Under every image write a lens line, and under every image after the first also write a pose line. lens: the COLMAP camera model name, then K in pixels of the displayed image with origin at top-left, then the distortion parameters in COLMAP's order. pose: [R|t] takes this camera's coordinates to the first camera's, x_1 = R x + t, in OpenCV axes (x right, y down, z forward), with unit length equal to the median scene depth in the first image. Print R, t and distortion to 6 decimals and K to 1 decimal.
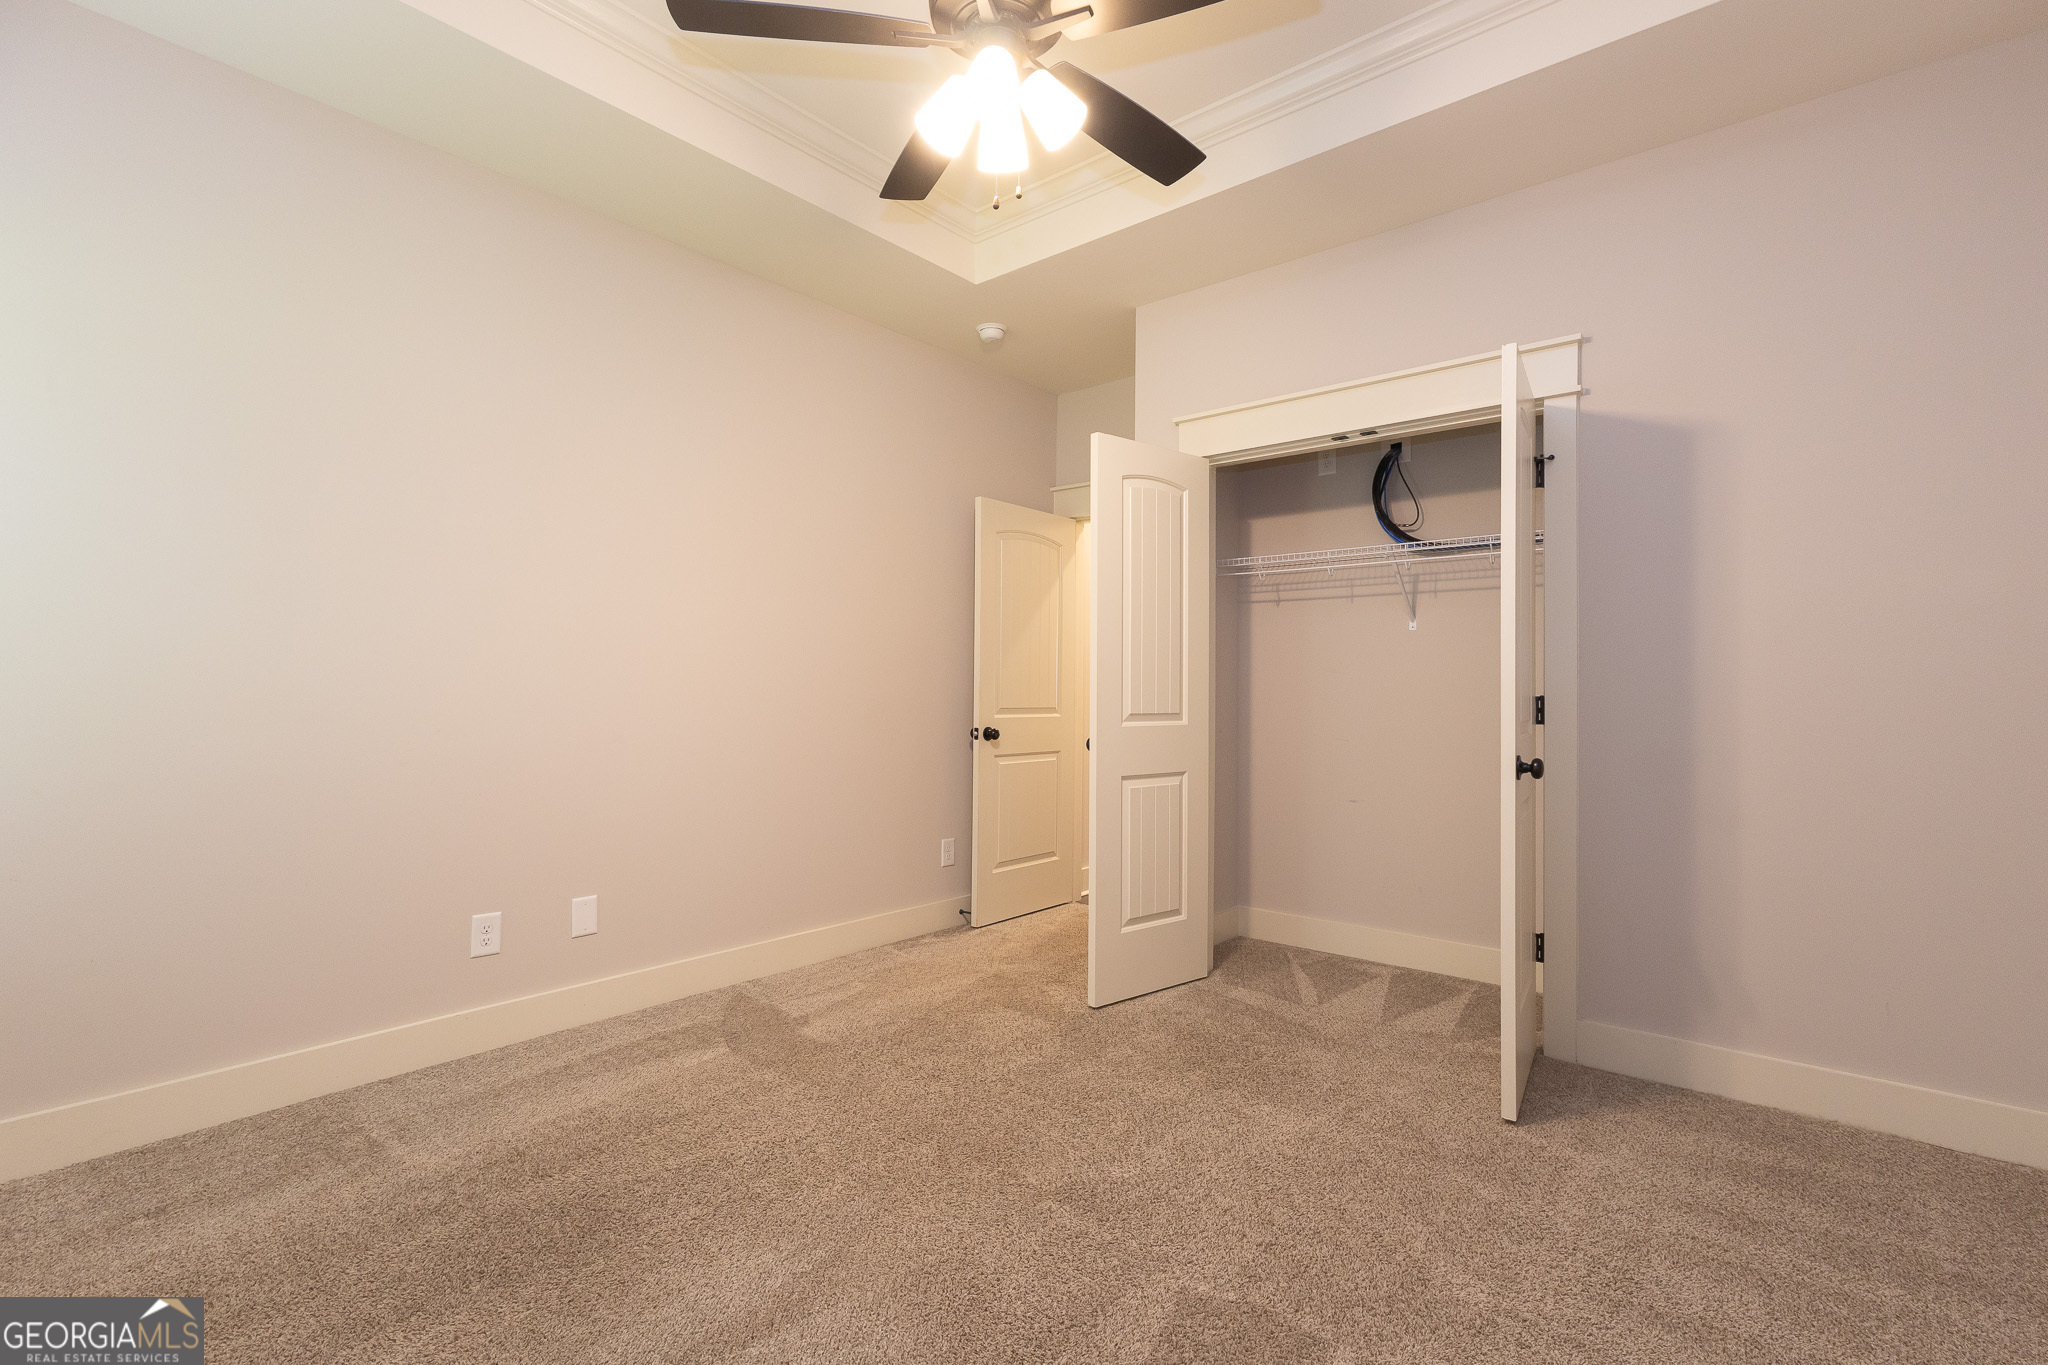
lens RADIAL K [[935.4, 0, 1031.9], [0, 935.4, 684.1], [0, 0, 1]] dist [0.000032, 0.000910]
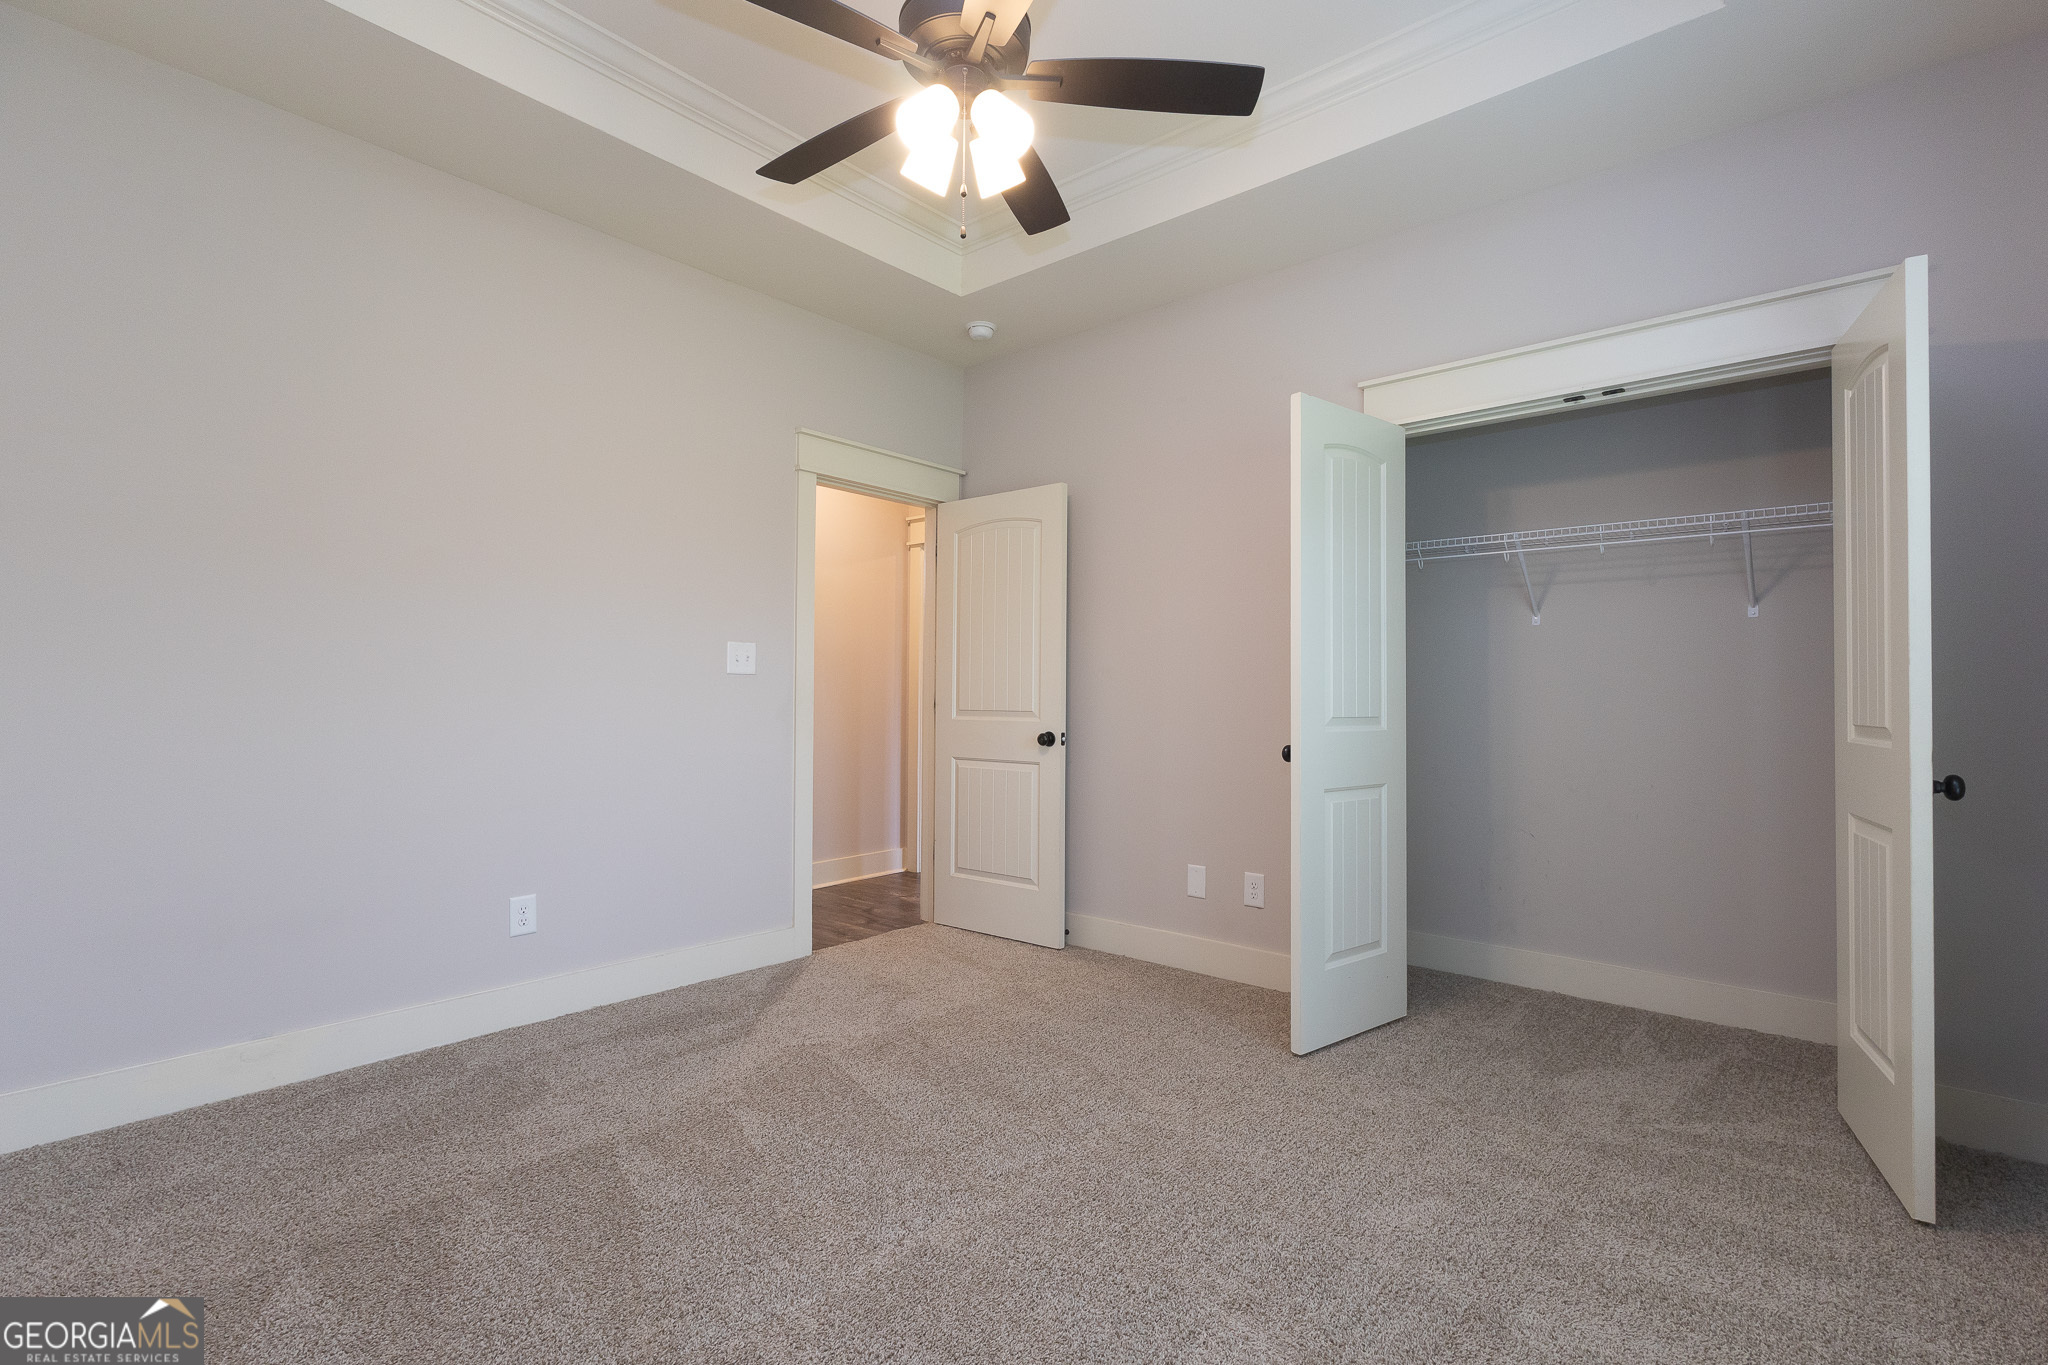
lens RADIAL K [[935.4, 0, 1013.0], [0, 935.4, 689.3], [0, 0, 1]] dist [0.000032, 0.000910]
pose [[0.999968, -0.003062, -0.007363, -0.179869], [0.003097, 0.999984, 0.004814, -0.000042], [0.007348, -0.004837, 0.999961, 0.125976]]
